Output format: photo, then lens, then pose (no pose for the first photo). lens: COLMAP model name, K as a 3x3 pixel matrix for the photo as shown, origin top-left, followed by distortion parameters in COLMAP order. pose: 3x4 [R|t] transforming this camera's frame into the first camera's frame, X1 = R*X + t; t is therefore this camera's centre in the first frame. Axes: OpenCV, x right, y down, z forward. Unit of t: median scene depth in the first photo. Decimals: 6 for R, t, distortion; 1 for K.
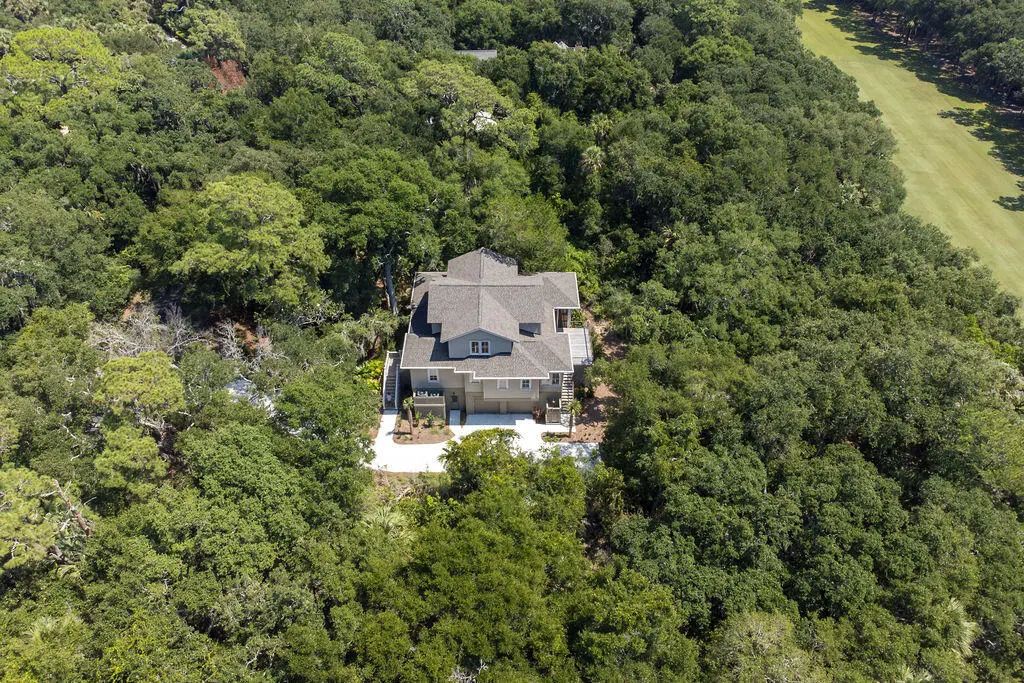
lens RADIAL K [[768.1, 0, 518.3], [0, 768.1, 347.2], [0, 0, 1]] dist [0.022162, -0.008913]
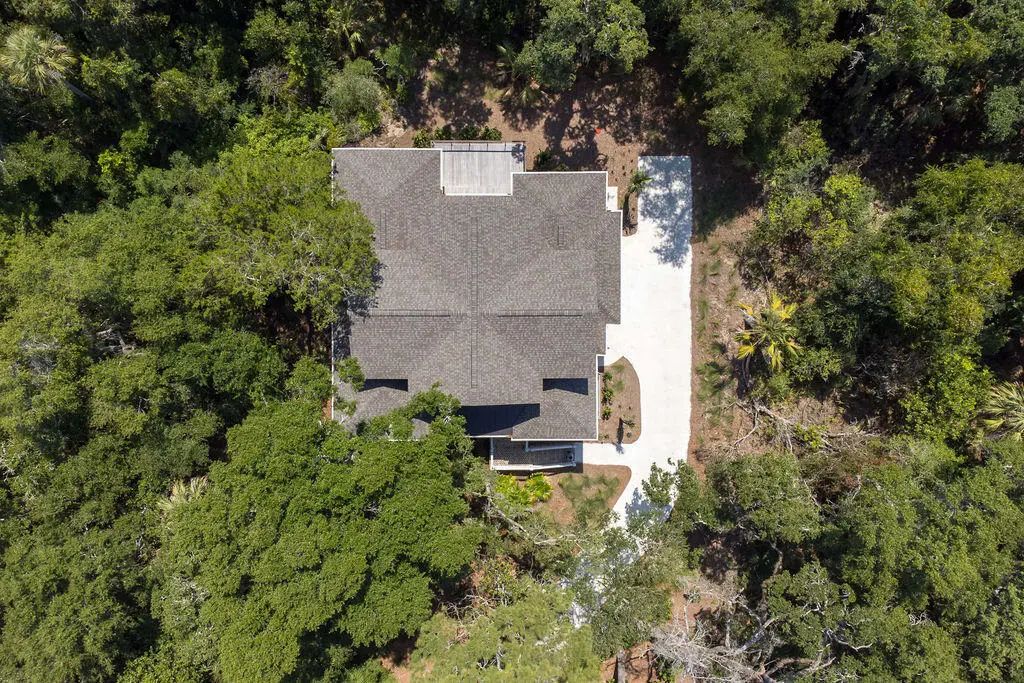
lens RADIAL K [[768.1, 0, 518.0], [0, 768.1, 349.1], [0, 0, 1]] dist [0.022162, -0.008913]
pose [[0.009801, -0.999948, -0.002828, -0.067445], [0.630306, 0.003982, 0.776336, -0.452201], [-0.776285, -0.009391, 0.630313, 0.570677]]
